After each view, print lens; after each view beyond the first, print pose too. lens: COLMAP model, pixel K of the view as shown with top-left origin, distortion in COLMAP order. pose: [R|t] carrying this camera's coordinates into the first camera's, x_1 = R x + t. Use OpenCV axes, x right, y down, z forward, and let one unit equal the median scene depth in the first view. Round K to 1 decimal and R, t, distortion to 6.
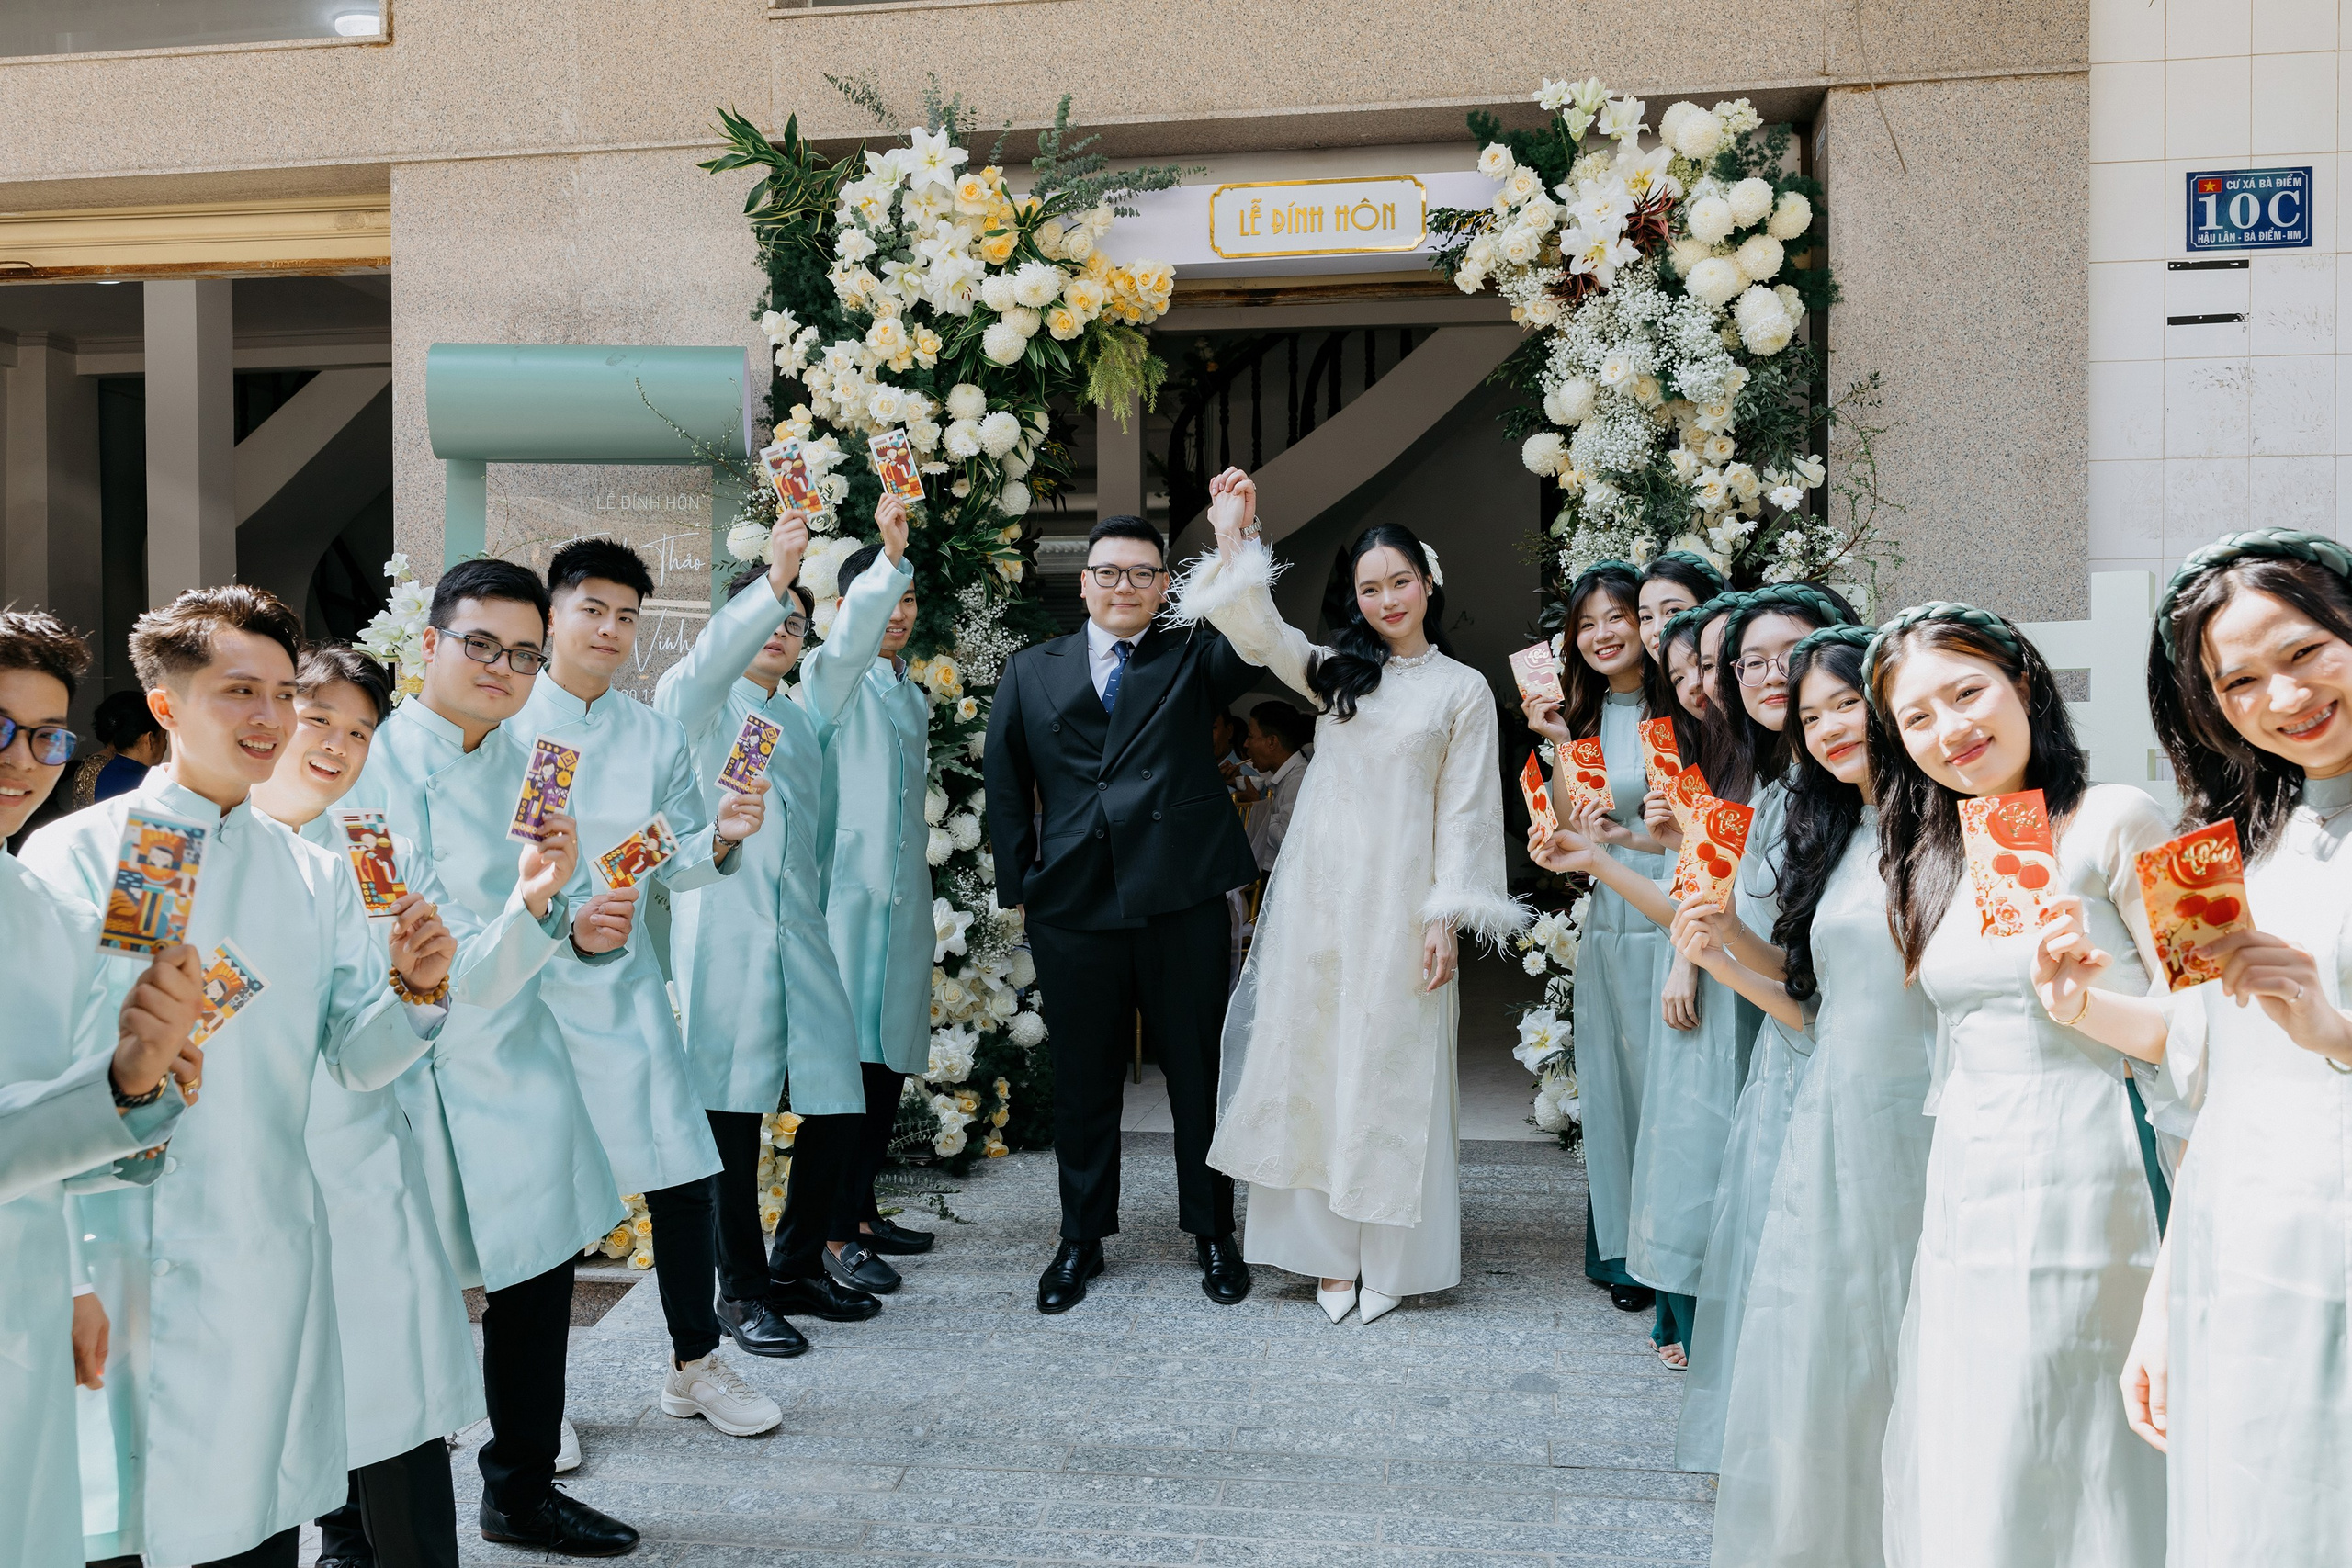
lens RADIAL K [[1969.4, 0, 1175.8], [0, 1969.4, 780.5], [0, 0, 1]] dist [0.002113, -0.010657]
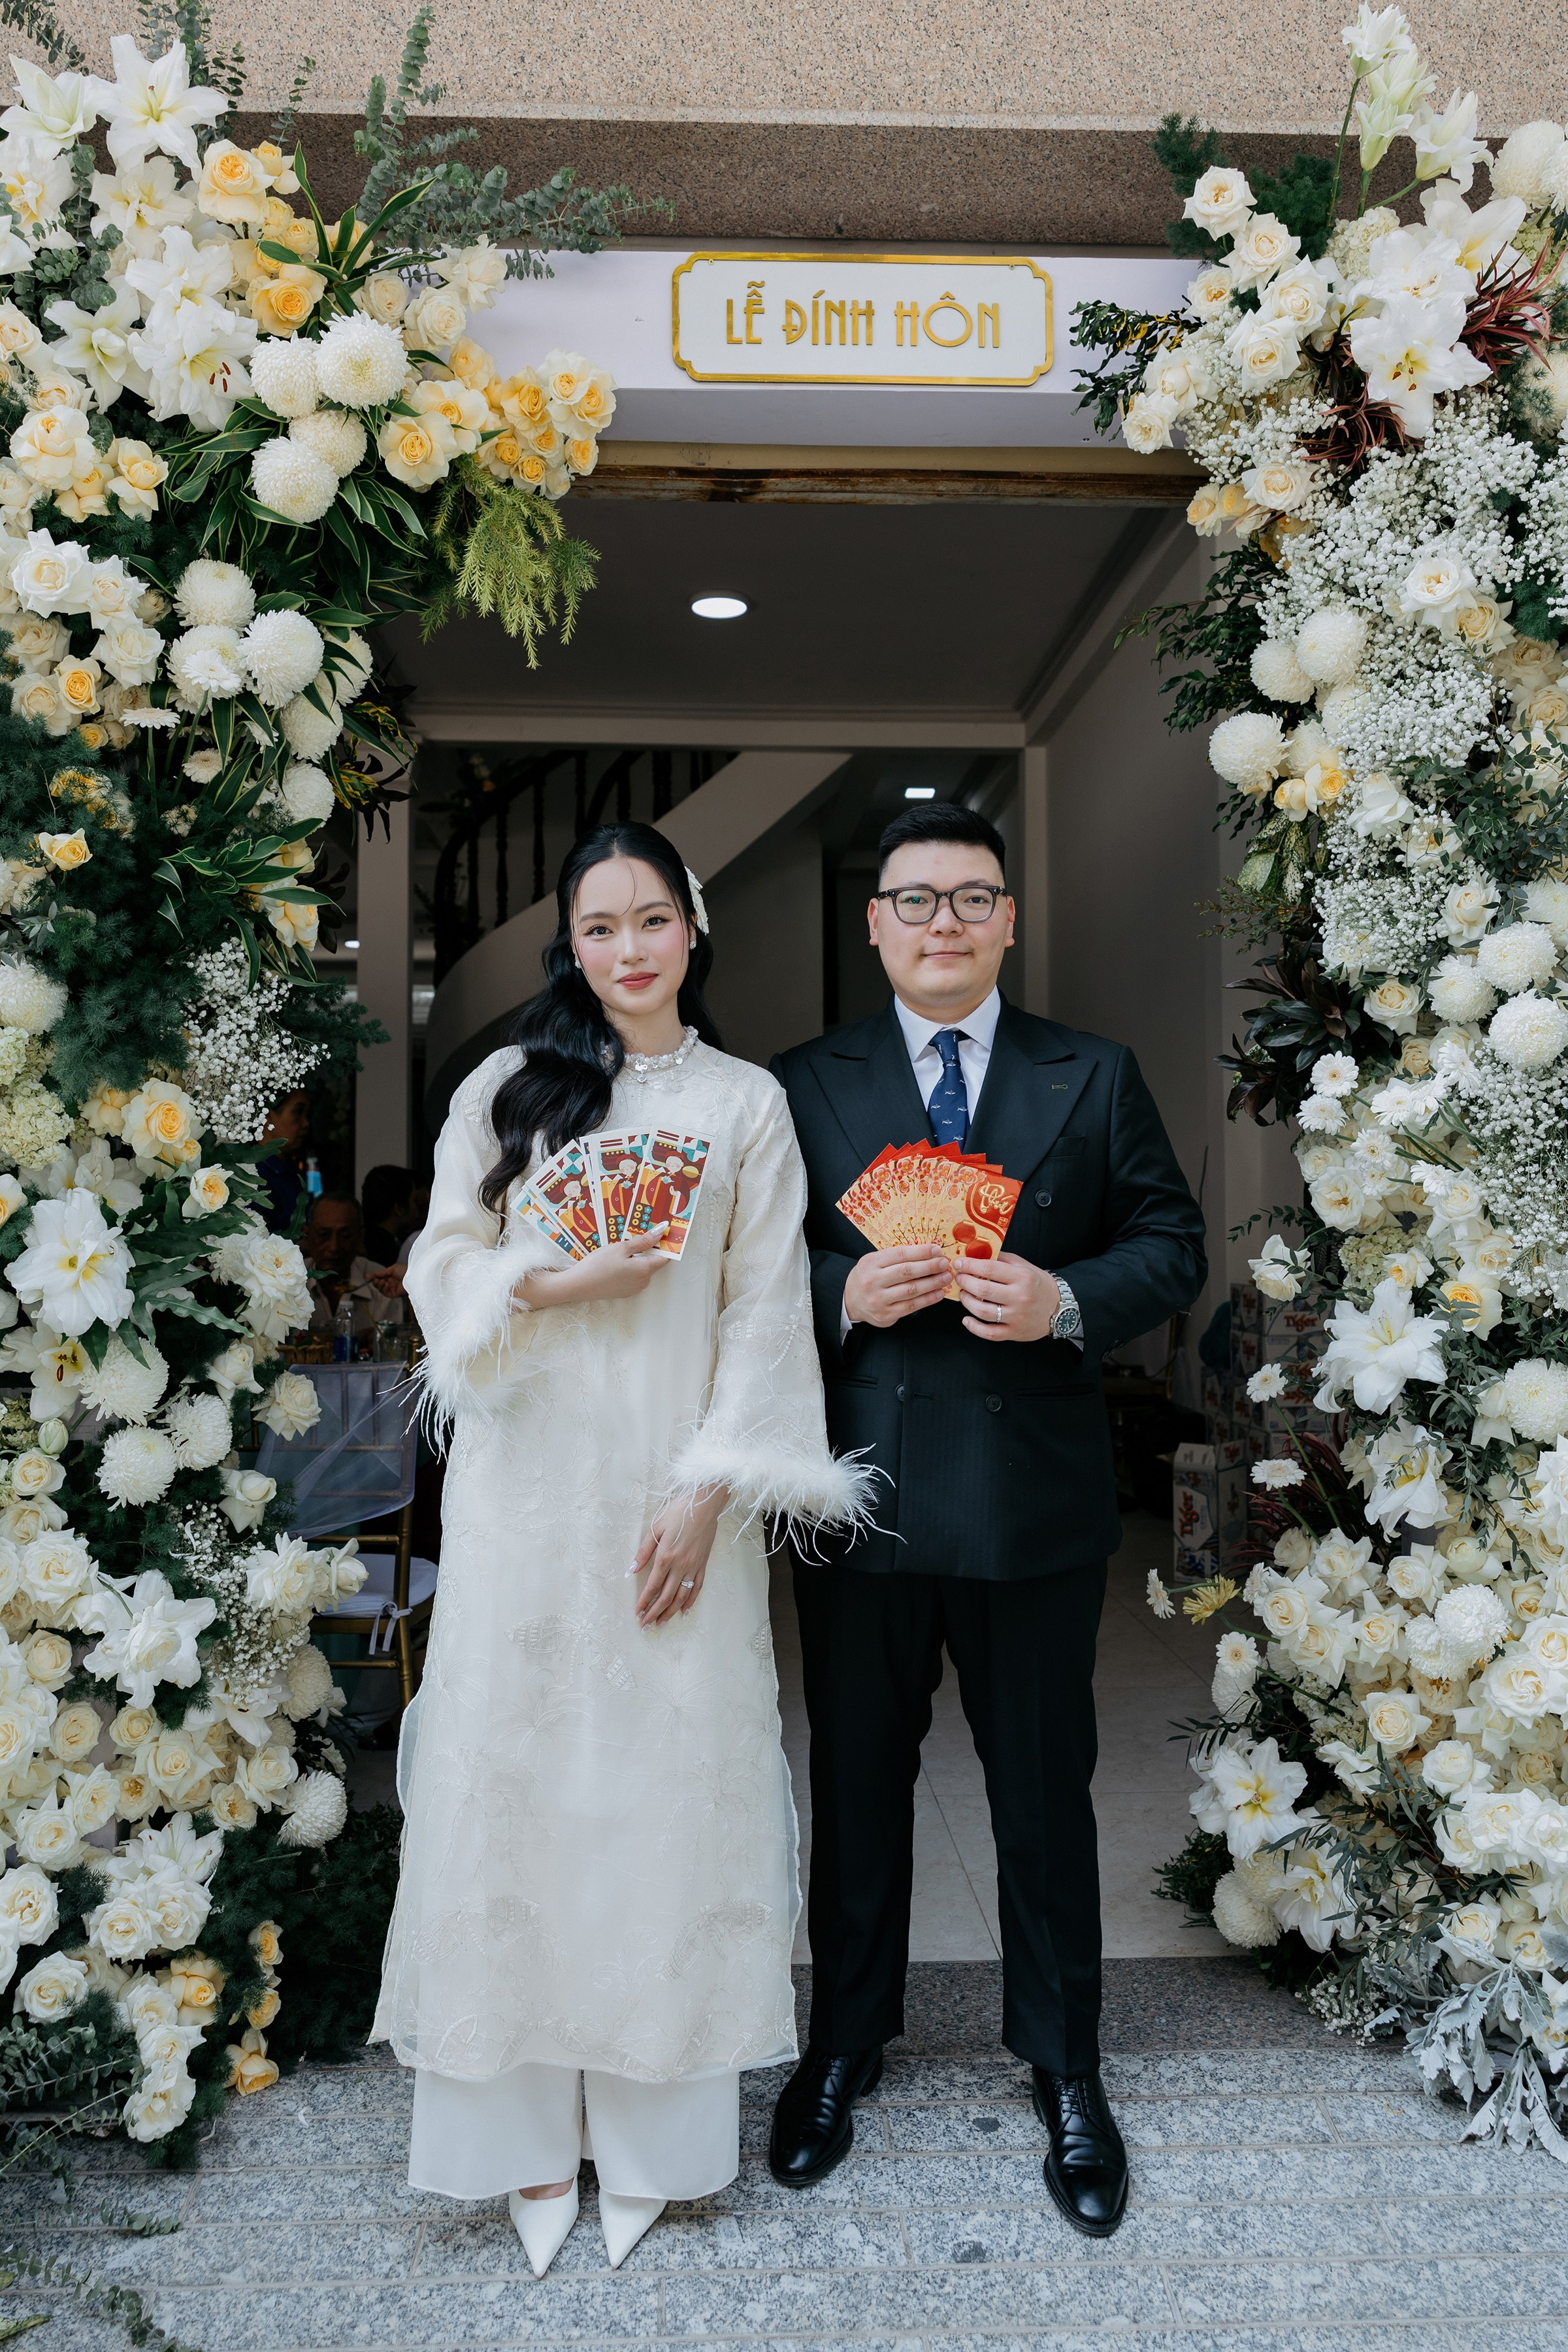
lens RADIAL K [[1812.4, 0, 737.3], [0, 1812.4, 1132.7], [0, 0, 1]] dist [0.006183, -0.001686]
pose [[0.982475, 0.009614, 0.186145, -0.059422], [0.000944, 0.998400, -0.056546, -0.024046], [-0.186390, 0.055730, 0.980894, 0.517511]]
